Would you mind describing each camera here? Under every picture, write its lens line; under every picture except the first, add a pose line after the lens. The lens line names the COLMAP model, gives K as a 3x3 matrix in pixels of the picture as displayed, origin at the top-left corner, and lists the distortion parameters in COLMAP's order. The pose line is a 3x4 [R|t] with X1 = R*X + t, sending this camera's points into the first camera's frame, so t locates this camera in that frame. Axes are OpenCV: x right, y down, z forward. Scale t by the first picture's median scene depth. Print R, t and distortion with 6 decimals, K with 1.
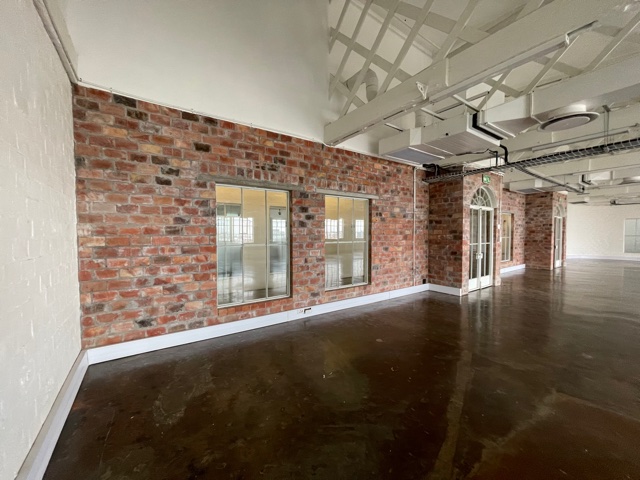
lens RADIAL K [[257.9, 0, 319.8], [0, 257.9, 241.7], [0, 0, 1]] dist [0.000392, -0.000597]
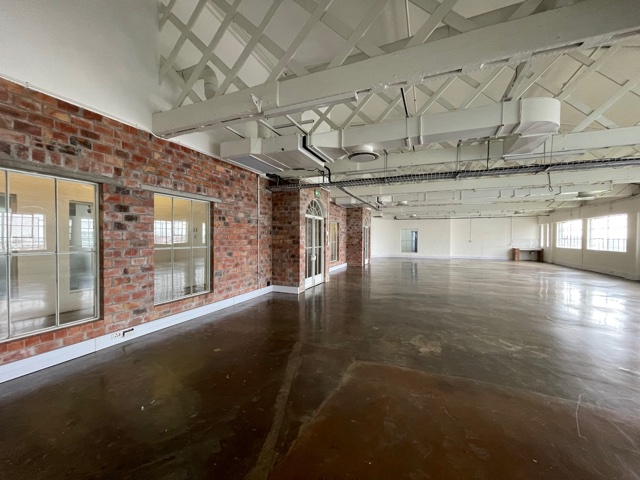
lens RADIAL K [[257.9, 0, 319.9], [0, 257.9, 242.1], [0, 0, 1]] dist [0.000392, -0.000597]
pose [[0.849447, -0.001826, 0.527671, 0.037459], [0.010247, 0.999863, -0.013036, -0.001715], [-0.527574, 0.016481, 0.849349, -0.016459]]
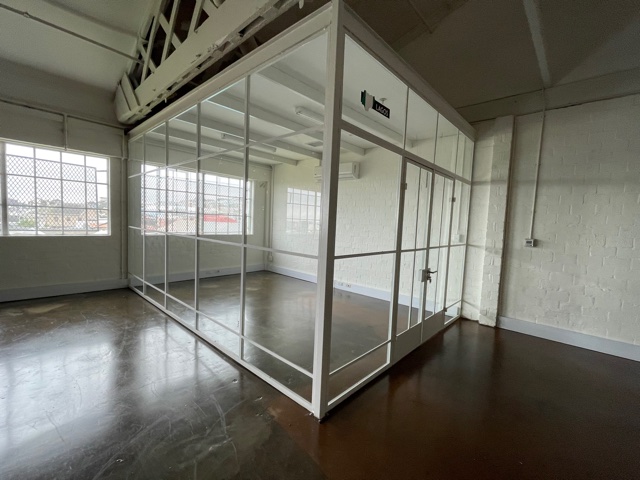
lens RADIAL K [[282.7, 0, 303.1], [0, 282.7, 242.7], [0, 0, 1]] dist [-0.001188, -0.000154]
pose [[-0.979003, -0.022663, -0.202582, 0.859409], [-0.045170, 0.993213, 0.107180, -0.014004], [0.198778, 0.114081, -0.973382, 0.412941]]
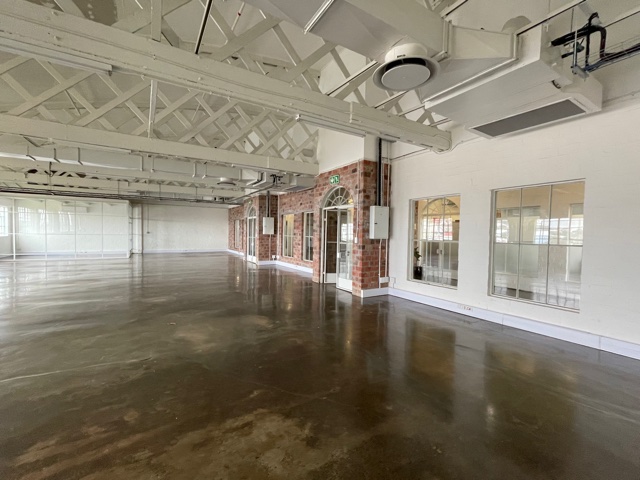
lens RADIAL K [[282.7, 0, 320.1], [0, 282.7, 242.3], [0, 0, 1]] dist [-0.001188, -0.000154]
pose [[-0.063200, 0.033620, -0.997434, 3.695162], [-0.048190, 0.998164, 0.036698, -0.075733], [0.996837, 0.050386, -0.061464, 2.295035]]
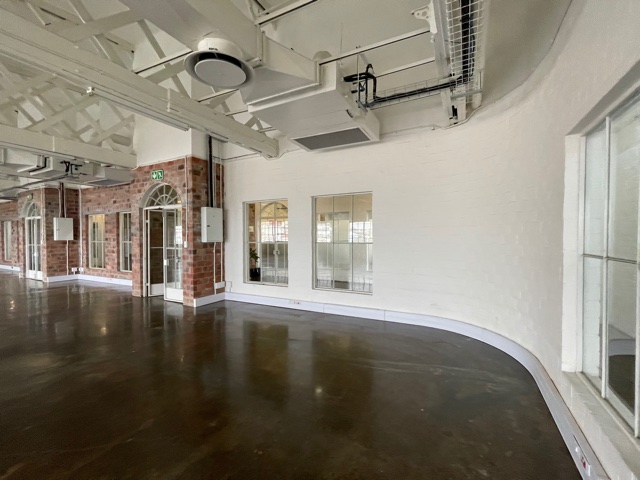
lens RADIAL K [[282.7, 0, 320.1], [0, 282.7, 242.0], [0, 0, 1]] dist [-0.001188, -0.000154]
pose [[0.458530, 0.016776, -0.888520, 3.685163], [-0.026063, 0.999646, 0.005424, -0.076883], [0.888296, 0.020670, 0.458805, 2.339836]]
